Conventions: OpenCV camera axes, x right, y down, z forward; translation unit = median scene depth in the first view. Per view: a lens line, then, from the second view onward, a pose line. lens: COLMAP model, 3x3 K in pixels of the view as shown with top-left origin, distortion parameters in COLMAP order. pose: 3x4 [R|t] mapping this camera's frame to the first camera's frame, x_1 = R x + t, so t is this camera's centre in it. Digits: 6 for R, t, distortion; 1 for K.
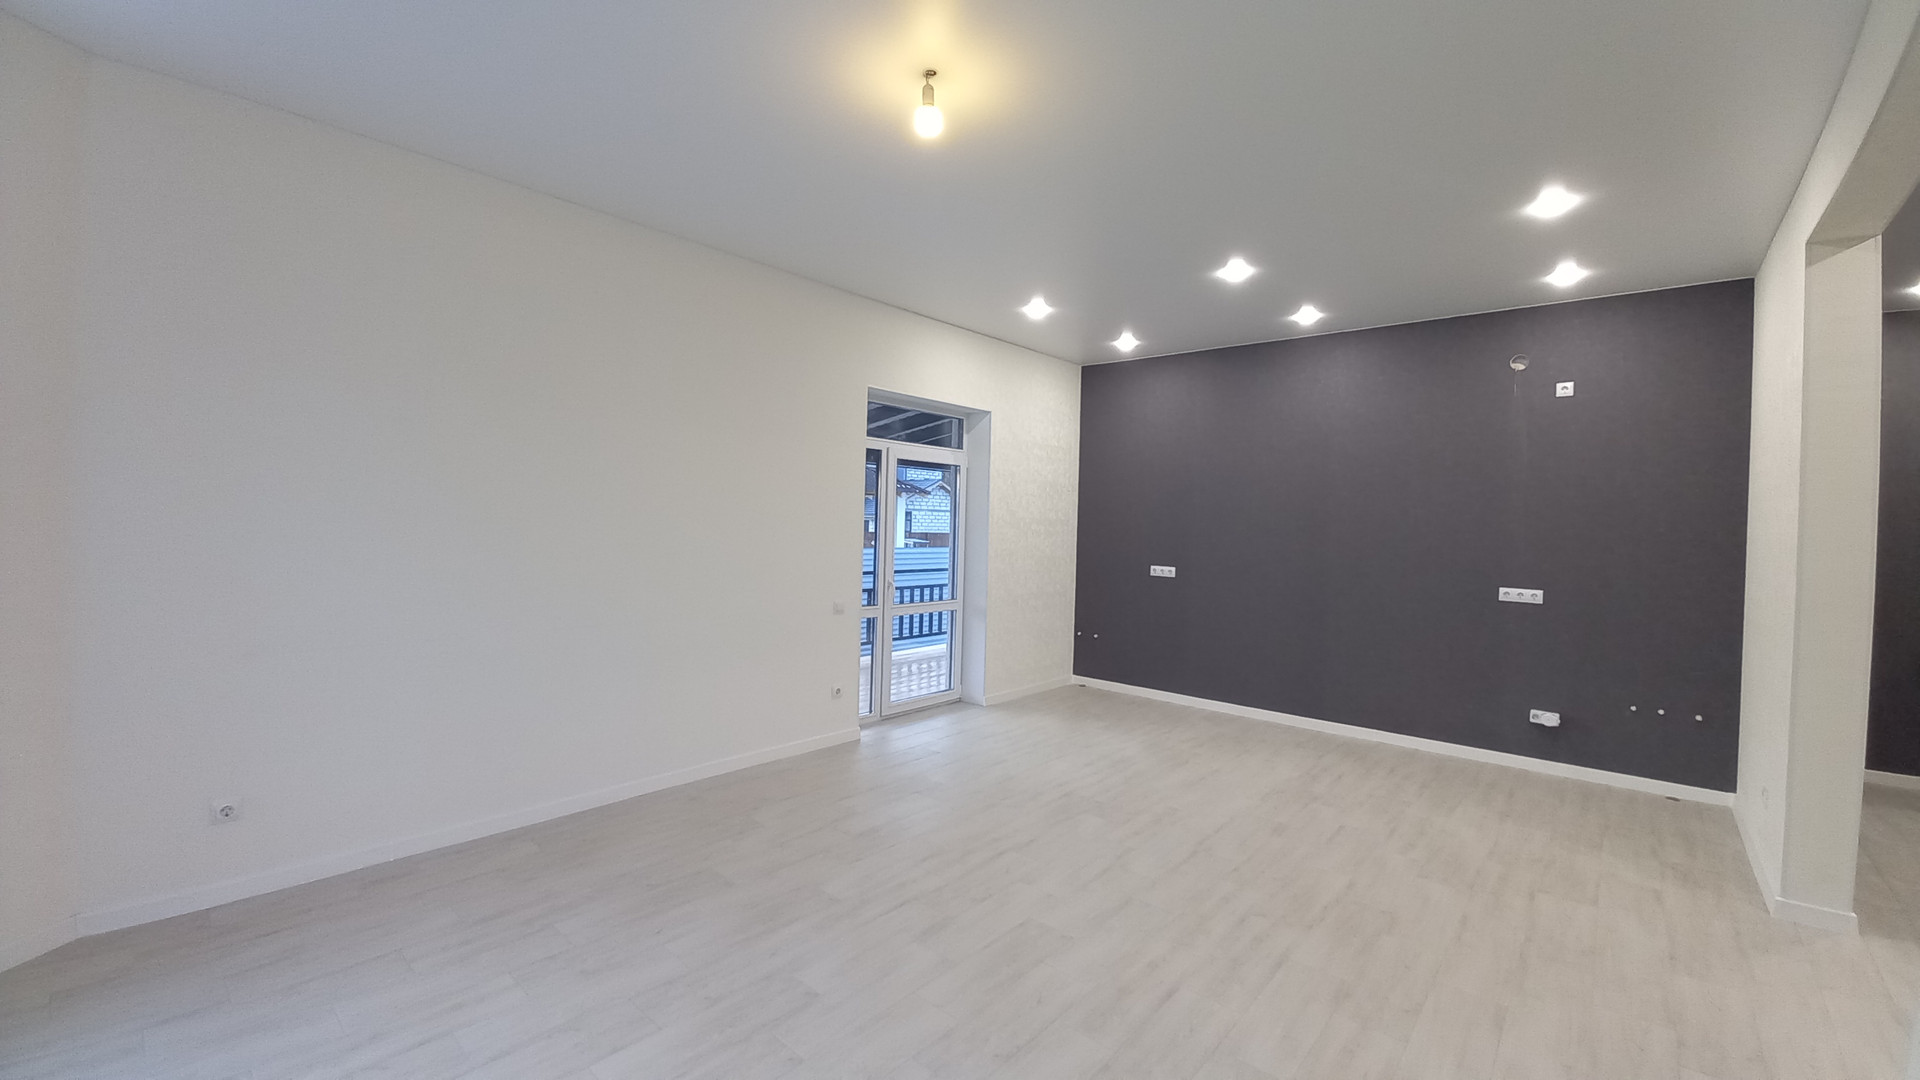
lens RADIAL K [[749.2, 0, 964.6], [0, 749.2, 534.8], [0, 0, 1]] dist [0.011073, -0.011123]
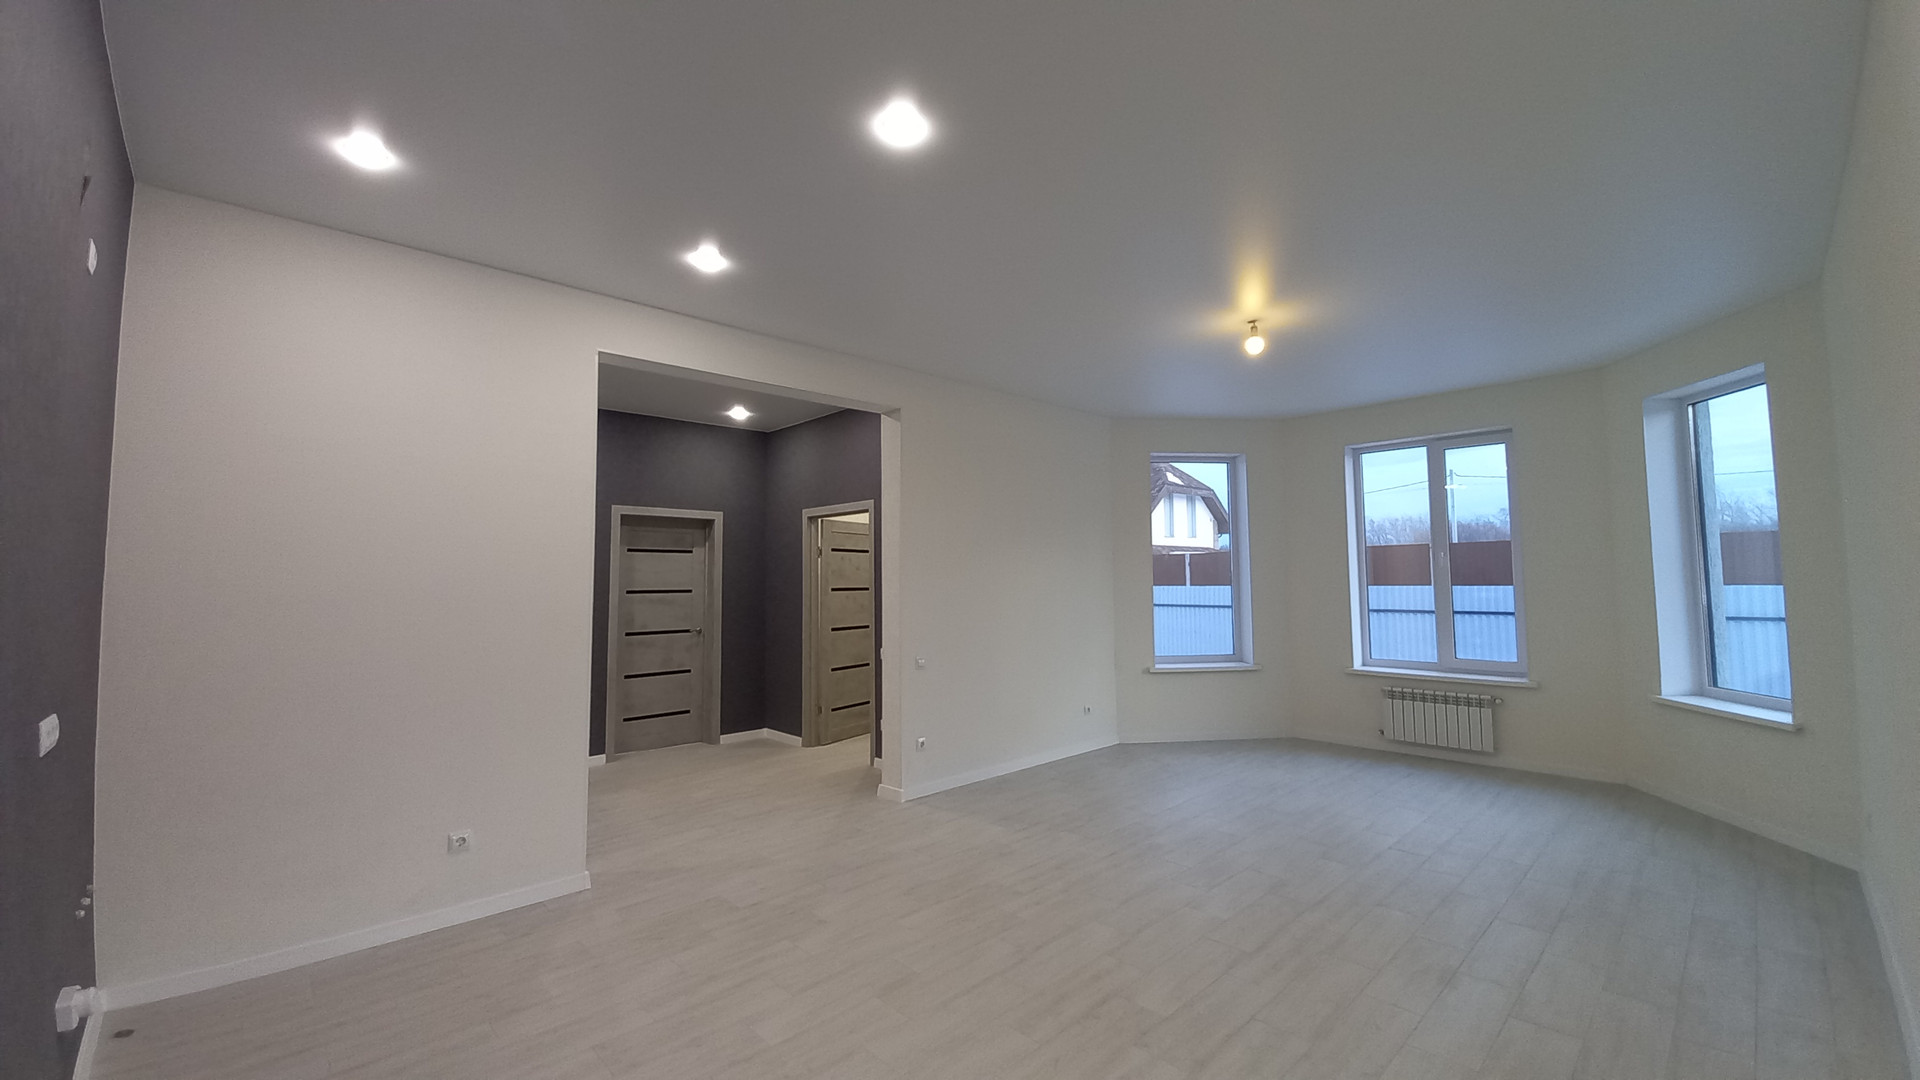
lens RADIAL K [[749.2, 0, 970.6], [0, 749.2, 527.5], [0, 0, 1]] dist [0.011073, -0.011123]
pose [[-0.996531, -0.012817, 0.082227, 0.218733], [-0.016966, 0.998607, -0.049955, -0.016512], [-0.081473, -0.051177, -0.995361, 1.313464]]
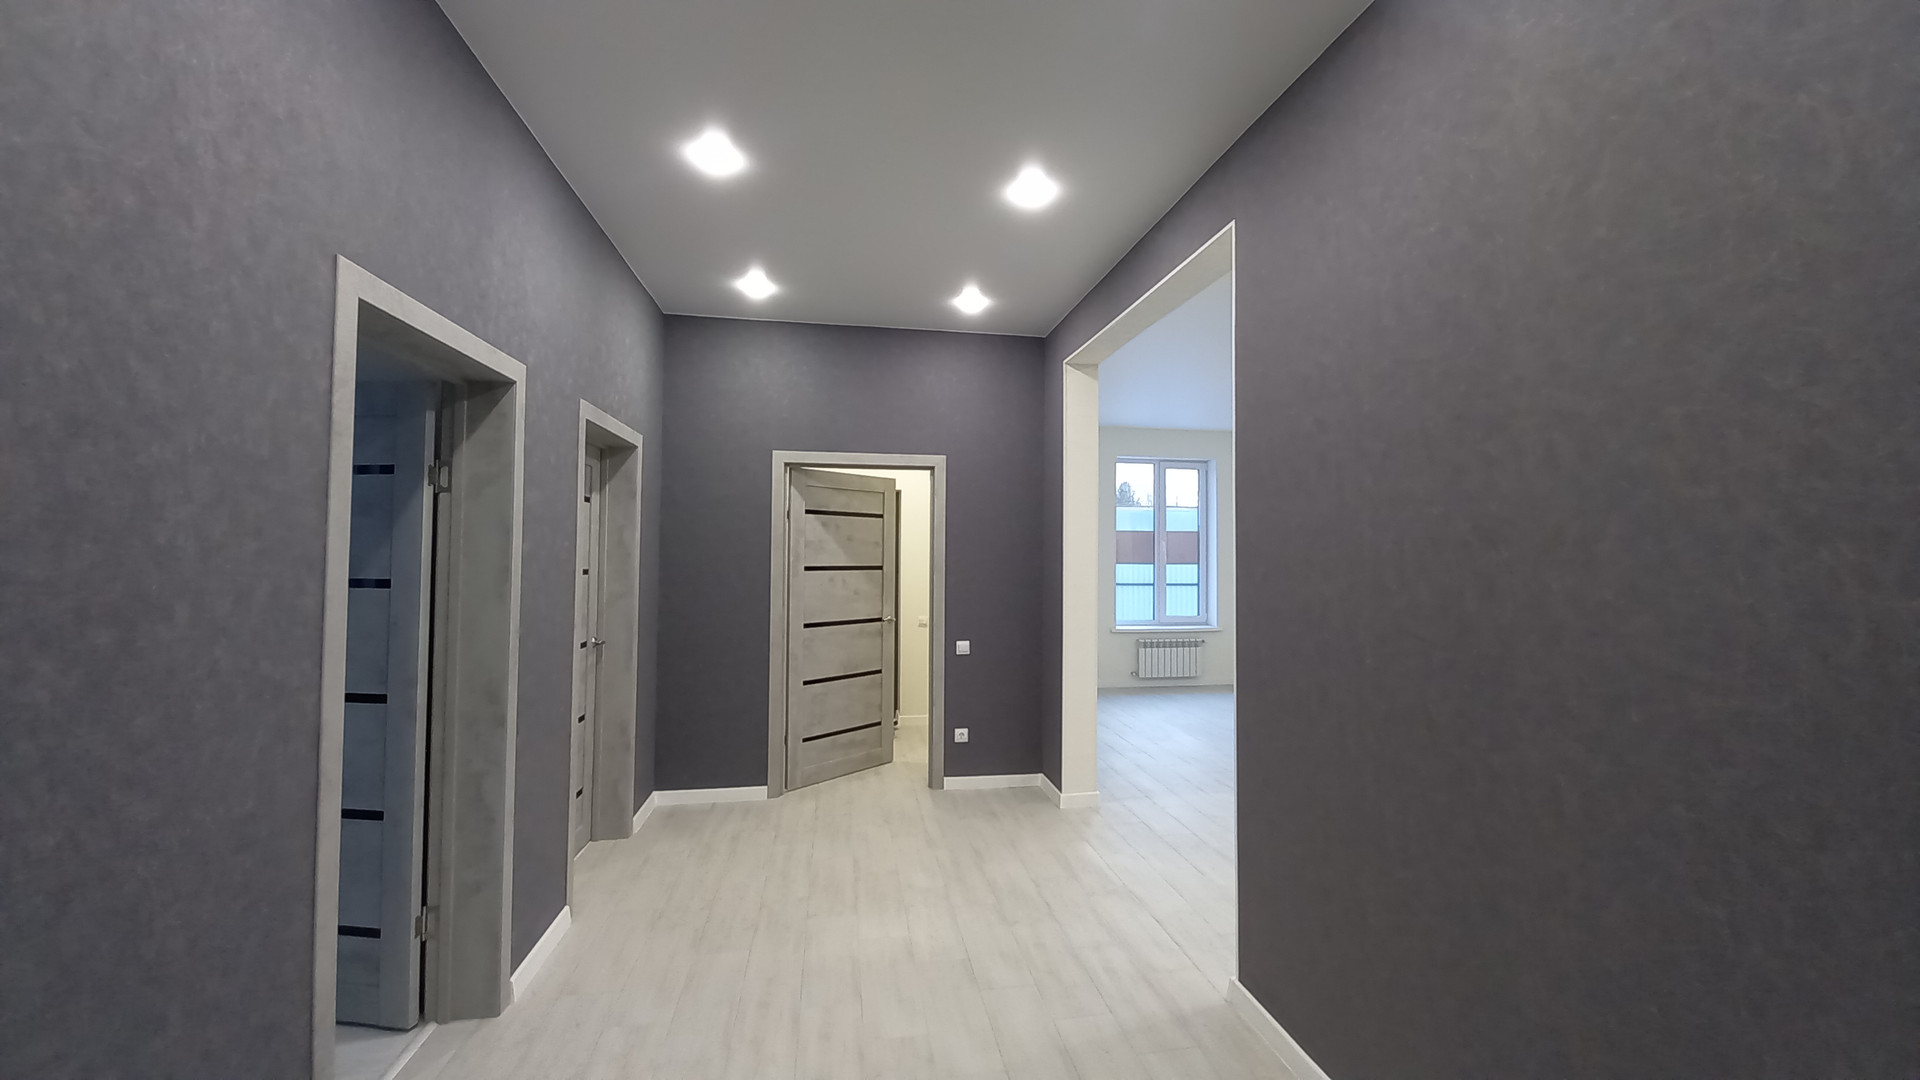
lens RADIAL K [[749.2, 0, 972.1], [0, 749.2, 530.8], [0, 0, 1]] dist [0.011073, -0.011123]
pose [[-0.623342, -0.056217, -0.779926, 1.209845], [-0.038835, 0.998407, -0.040927, 0.014496], [0.780985, 0.004776, -0.624532, 0.742191]]
